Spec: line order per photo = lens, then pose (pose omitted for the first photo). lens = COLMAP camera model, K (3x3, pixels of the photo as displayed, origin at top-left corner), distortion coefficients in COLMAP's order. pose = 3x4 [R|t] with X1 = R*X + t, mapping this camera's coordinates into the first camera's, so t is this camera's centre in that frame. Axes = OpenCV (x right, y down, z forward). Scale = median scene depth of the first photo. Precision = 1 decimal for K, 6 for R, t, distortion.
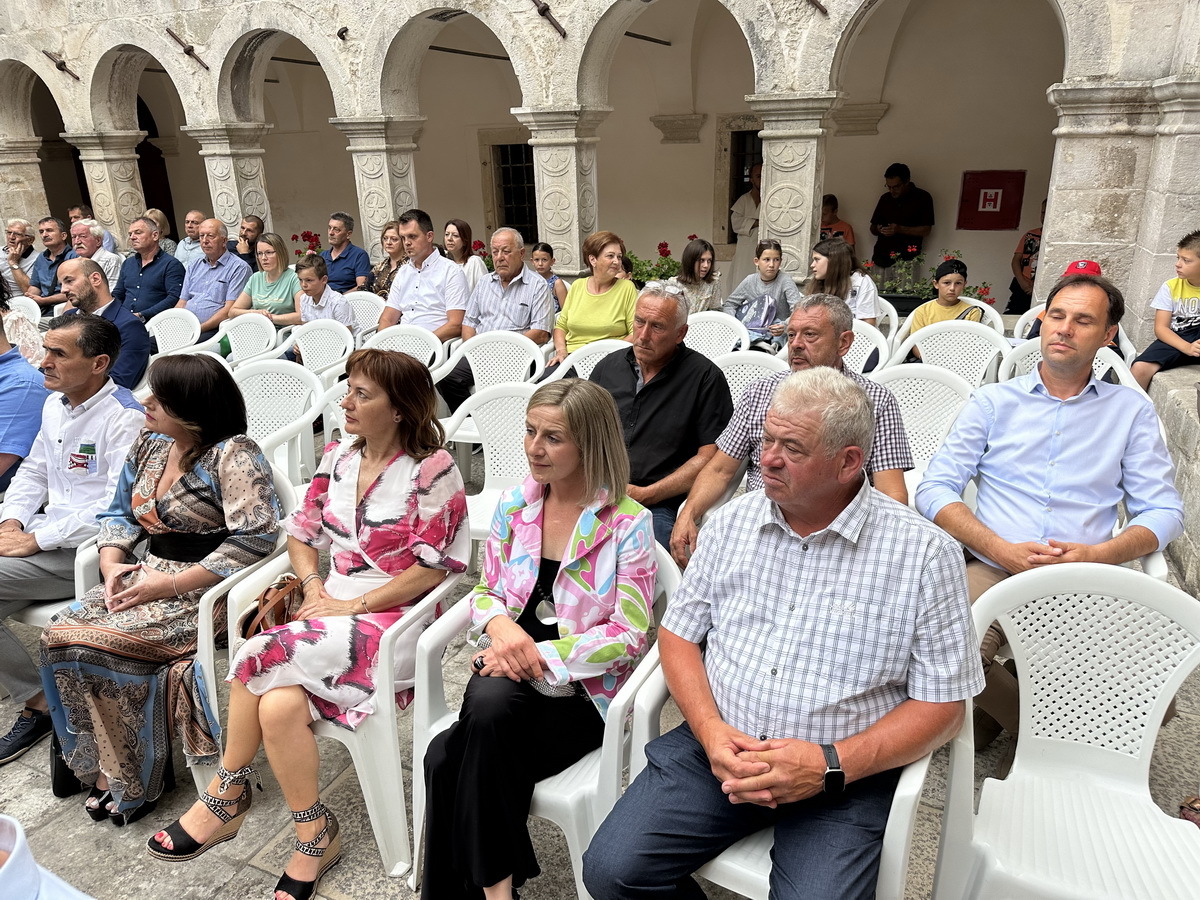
lens RADIAL K [[852.4, 0, 594.8], [0, 852.4, 448.2], [0, 0, 1]] dist [0.046082, -0.056779]
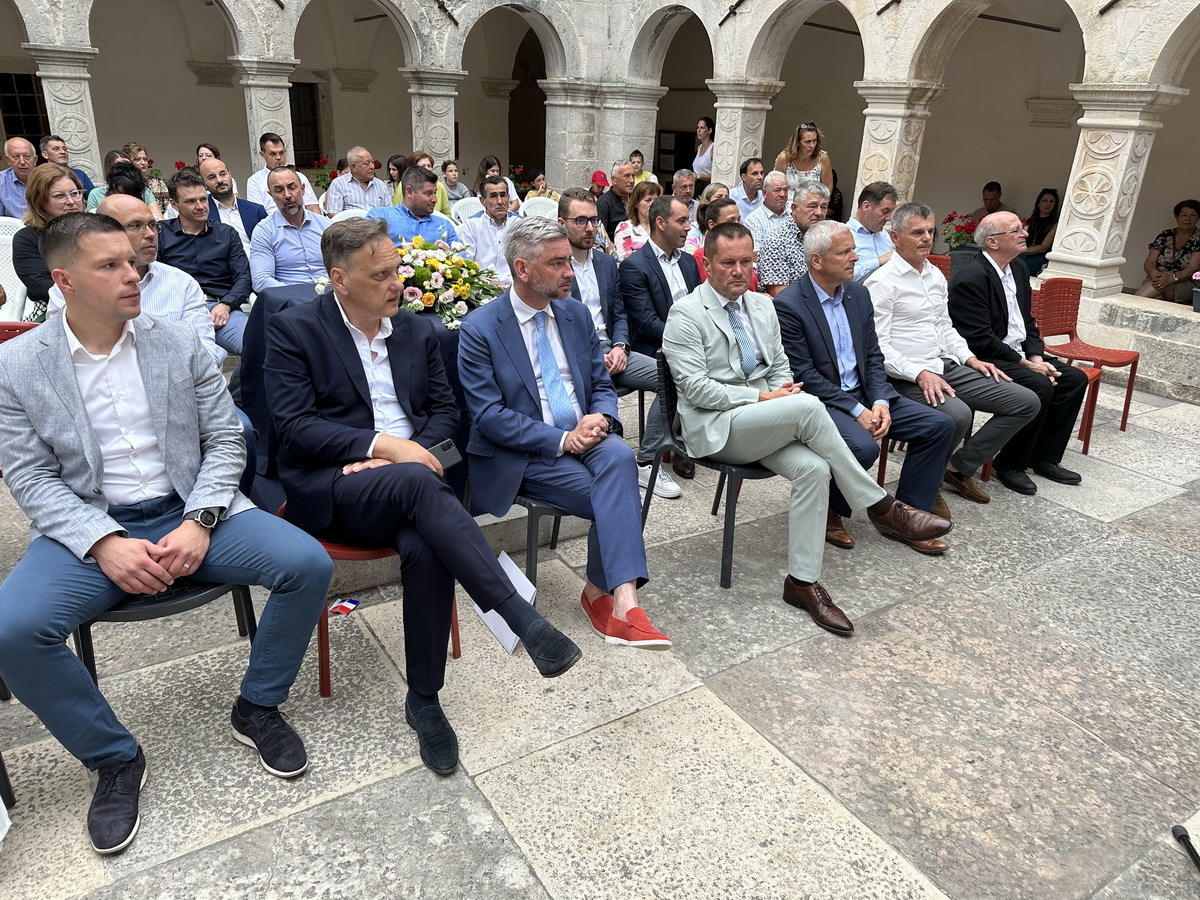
lens RADIAL K [[852.4, 0, 594.8], [0, 852.4, 448.2], [0, 0, 1]] dist [0.046082, -0.056779]
pose [[0.548262, -0.259424, 0.795052, -0.965132], [0.224040, 0.961483, 0.159234, 0.085756], [-0.805738, 0.090821, 0.585267, -0.137487]]
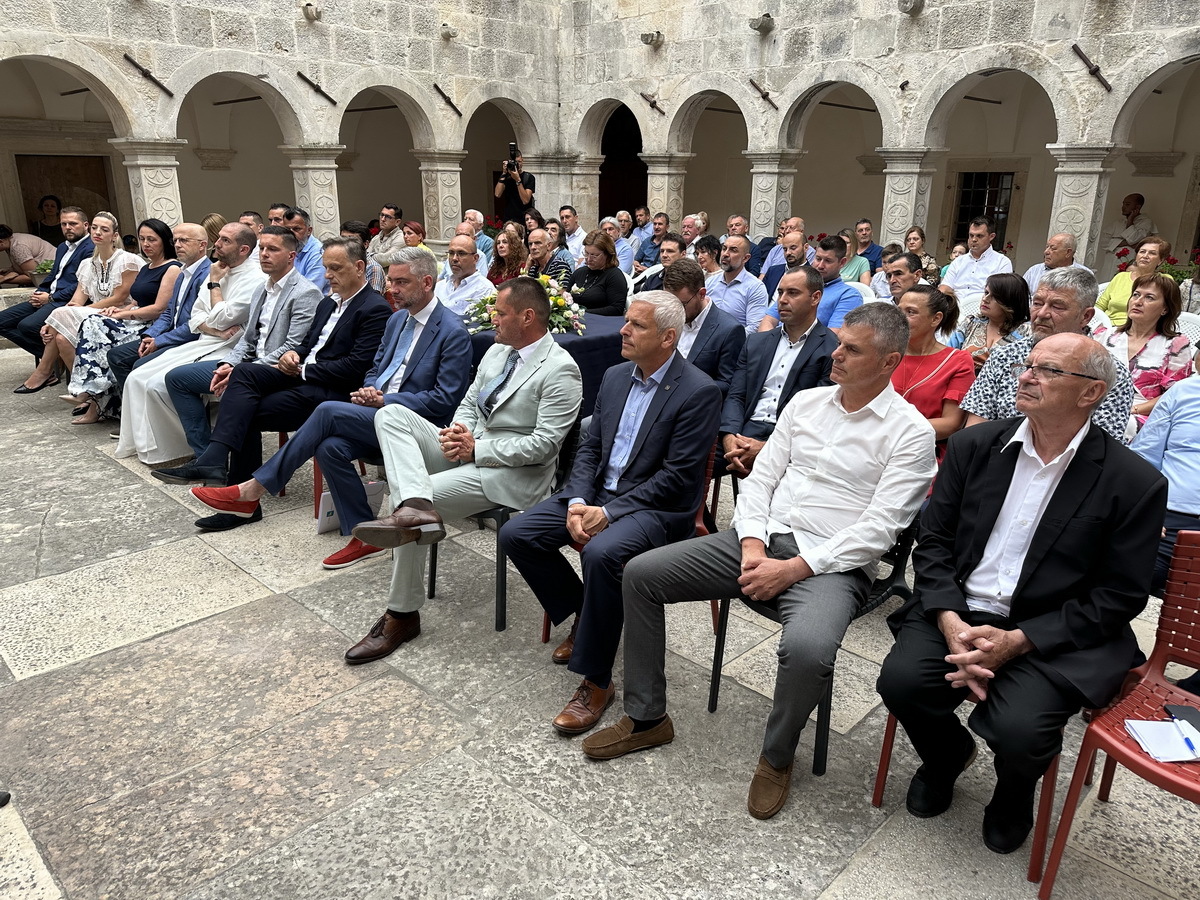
lens RADIAL K [[834.8, 0, 600.0], [0, 834.8, 447.9], [0, 0, 1]] dist [0.059727, -0.058685]
pose [[0.946884, 0.137266, -0.290808, -0.294881], [-0.144673, 0.989471, -0.004017, 0.157521], [0.287194, 0.045876, 0.956773, -0.387944]]
